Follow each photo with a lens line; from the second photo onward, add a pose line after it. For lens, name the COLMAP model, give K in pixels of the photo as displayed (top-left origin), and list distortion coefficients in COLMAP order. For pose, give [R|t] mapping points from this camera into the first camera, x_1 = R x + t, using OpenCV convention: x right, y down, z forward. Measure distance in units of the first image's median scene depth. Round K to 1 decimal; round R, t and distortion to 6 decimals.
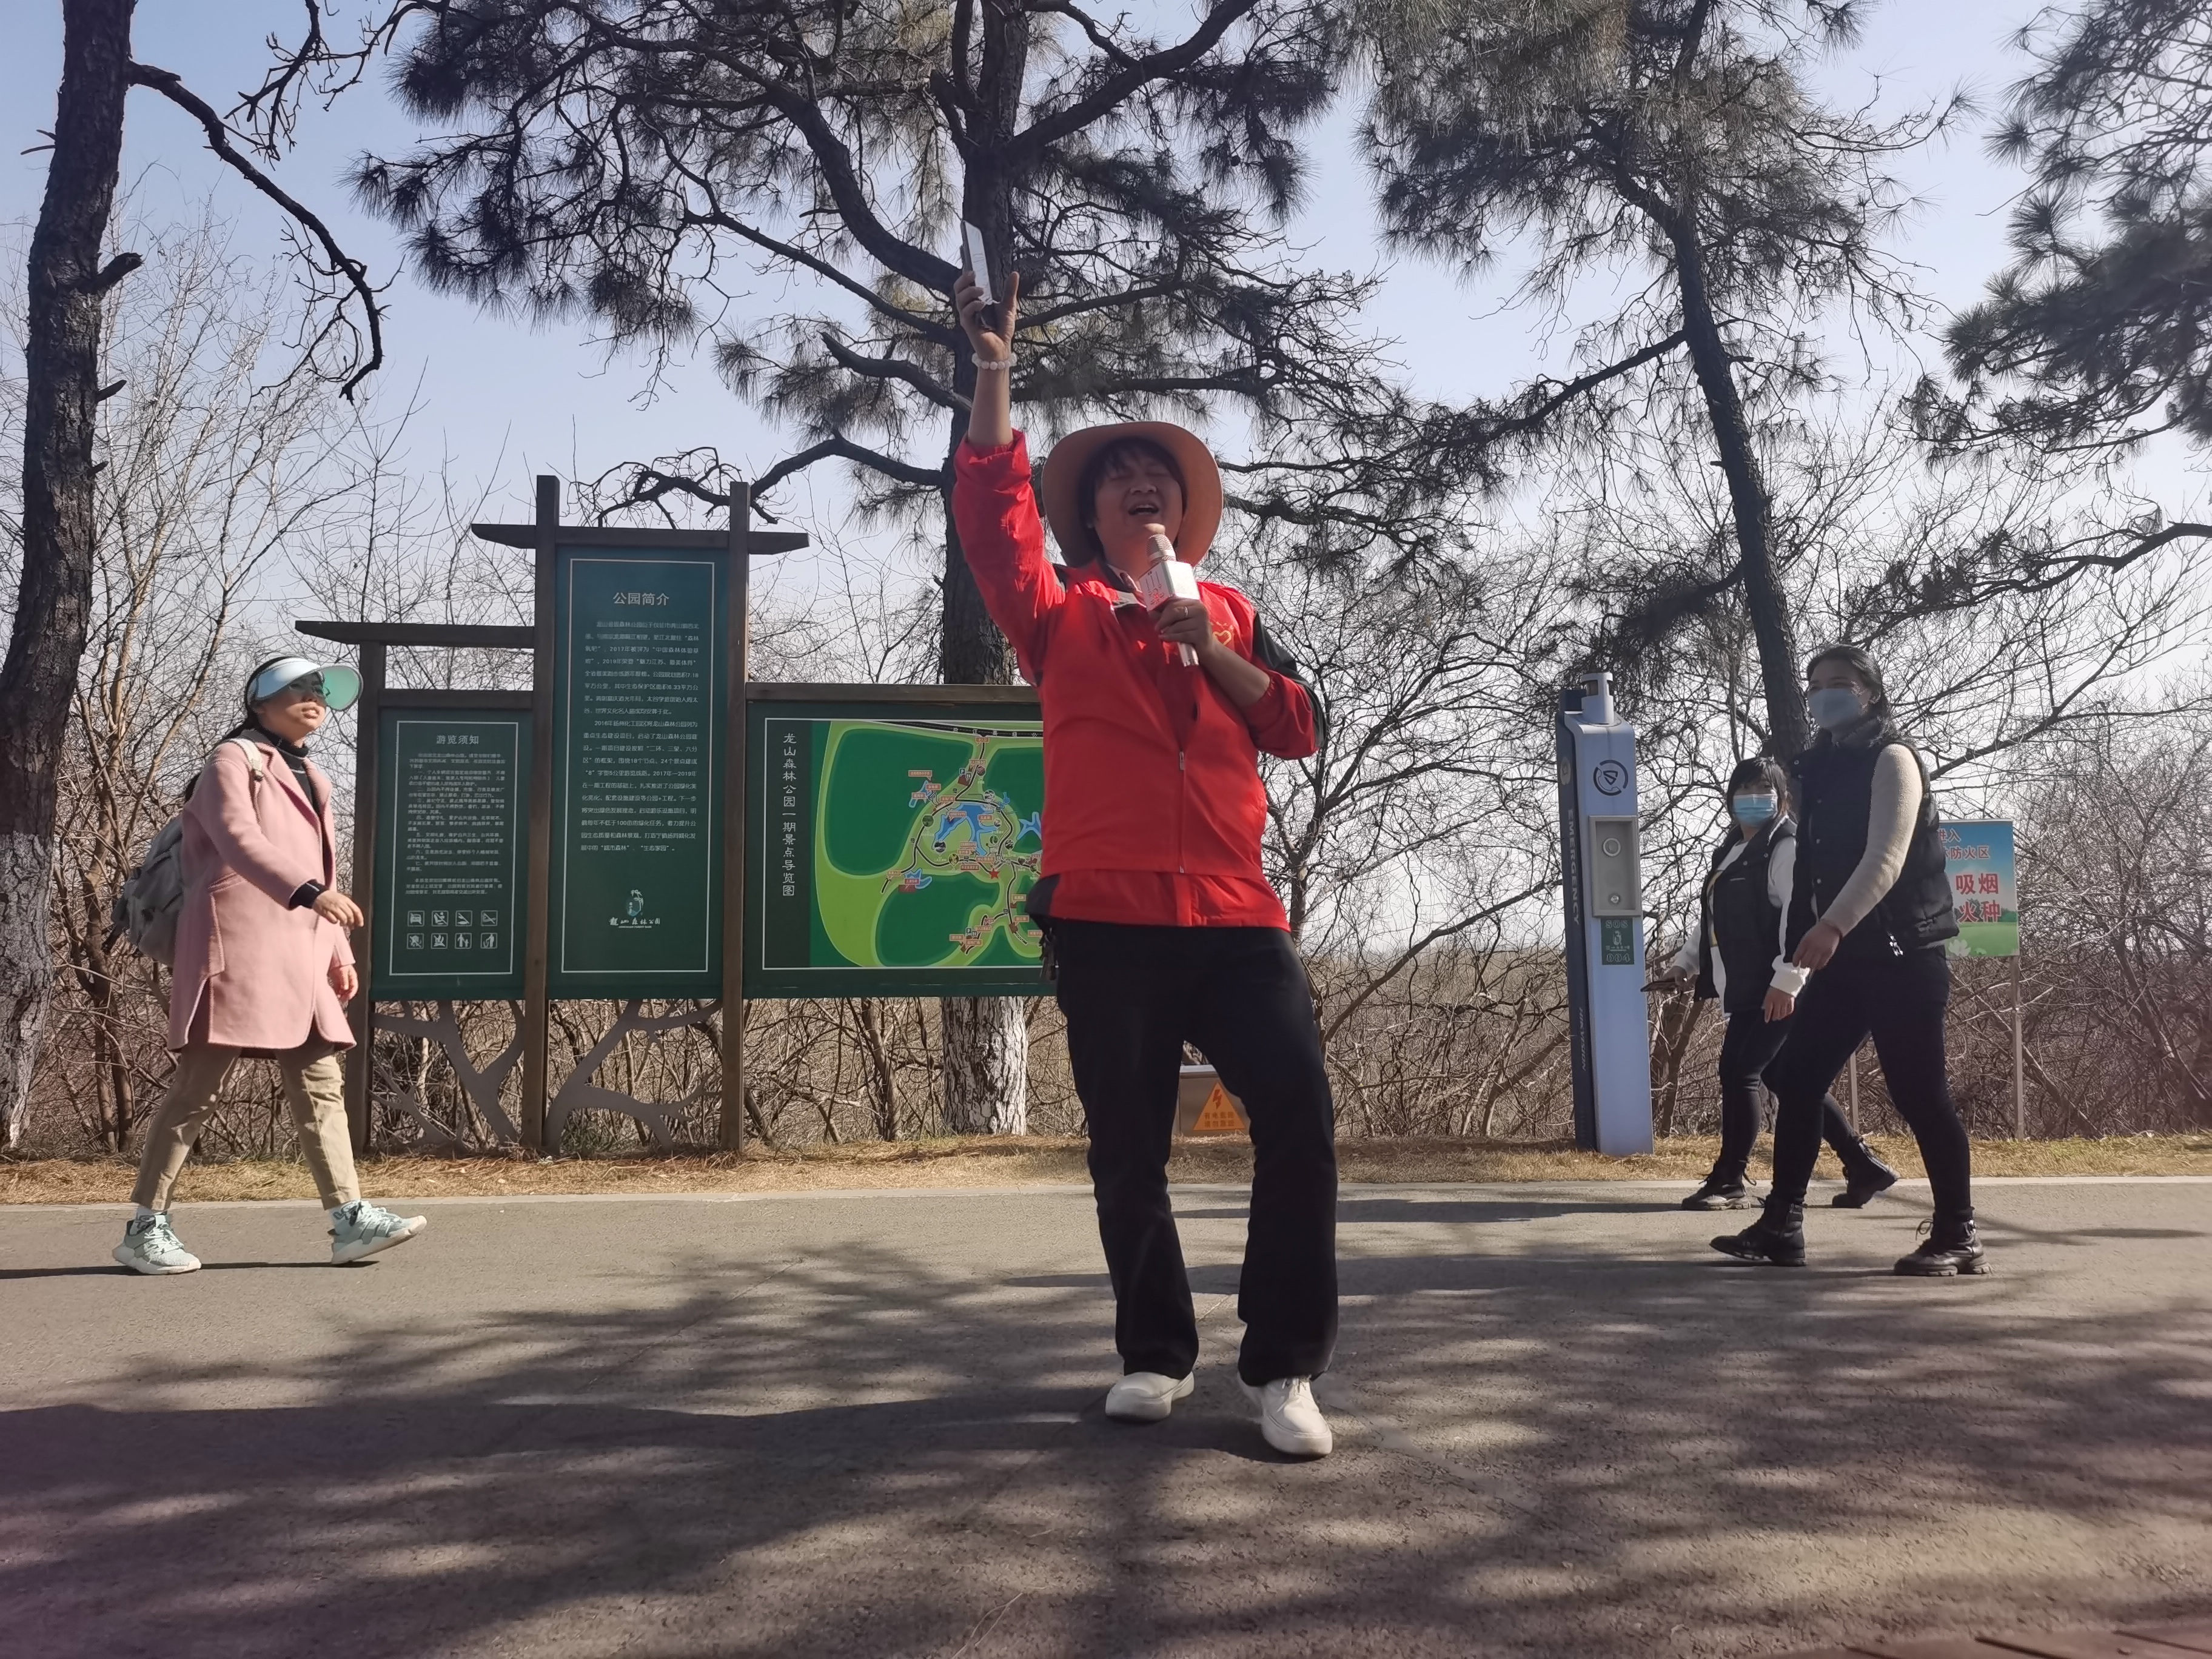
lens RADIAL K [[1718.9, 0, 1106.0], [0, 1718.9, 829.5], [0, 0, 1]] dist [0.025786, -0.003267]
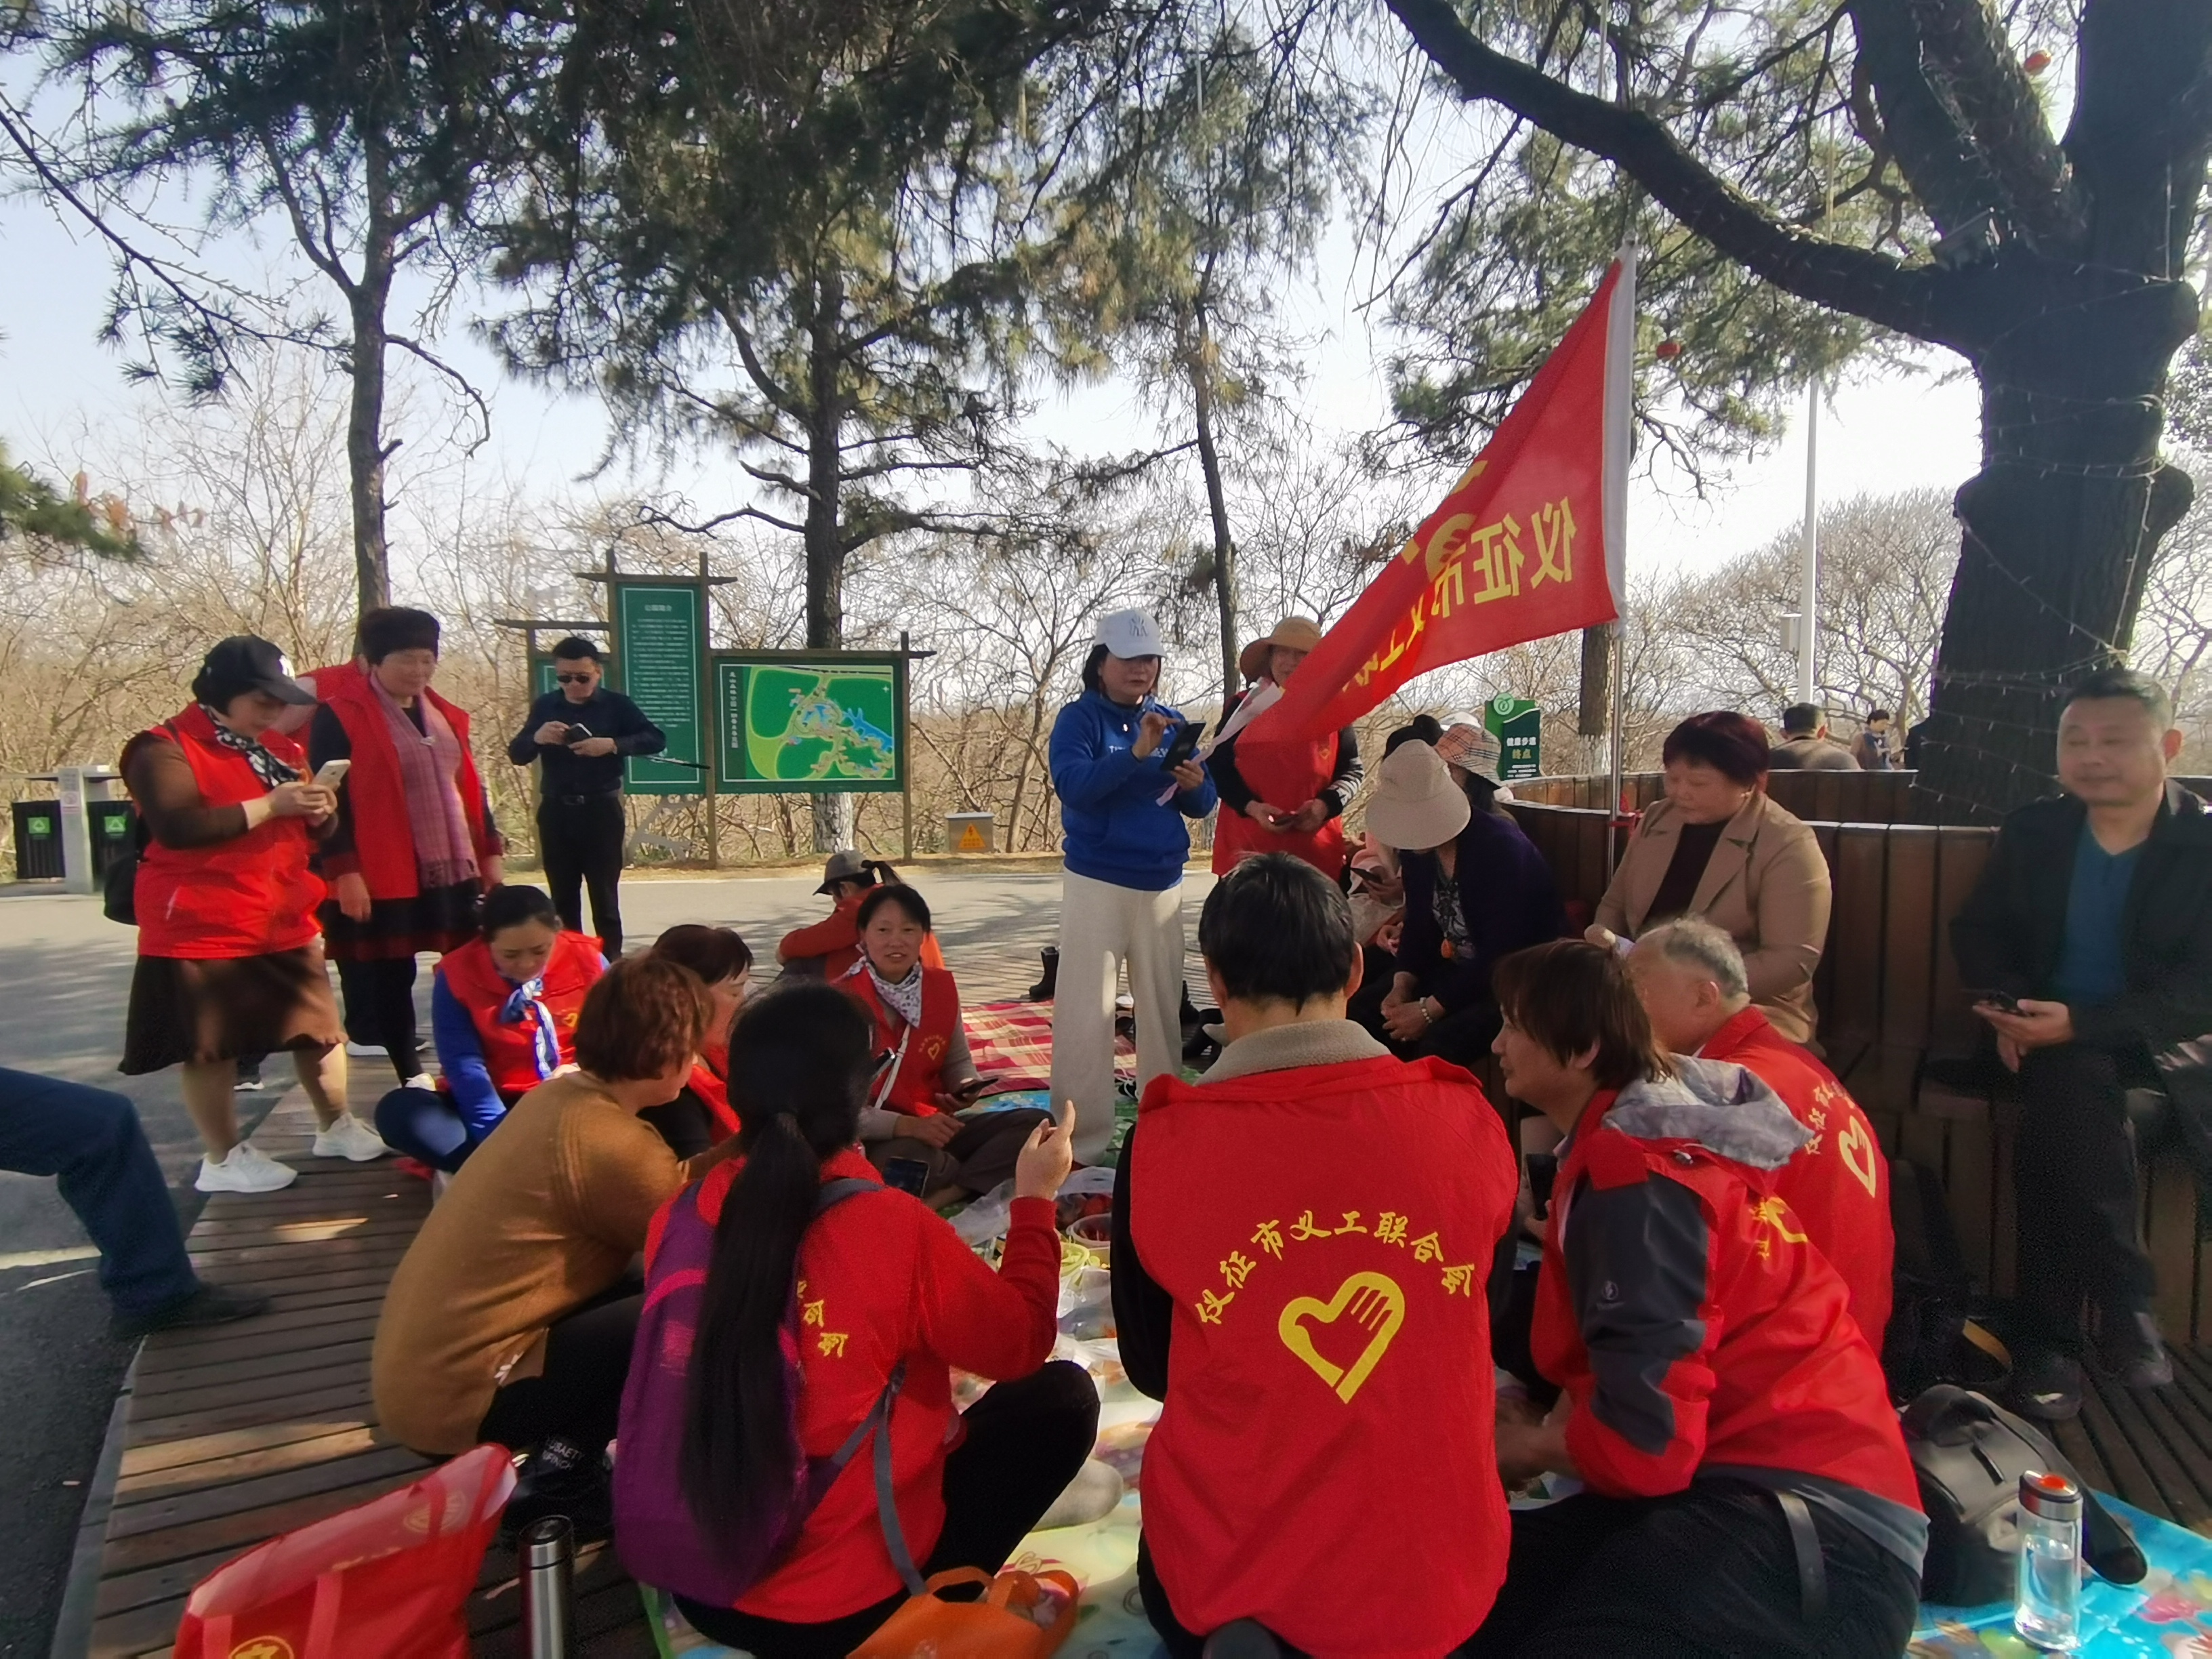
lens RADIAL K [[1204.9, 0, 1106.0], [0, 1204.9, 829.5], [0, 0, 1]] dist [0.003174, 0.001120]
pose [[0.992498, -0.009578, 0.121881, 0.061627], [-0.010277, 0.986863, 0.161233, -0.071072], [-0.121824, -0.161276, 0.979361, -0.369813]]
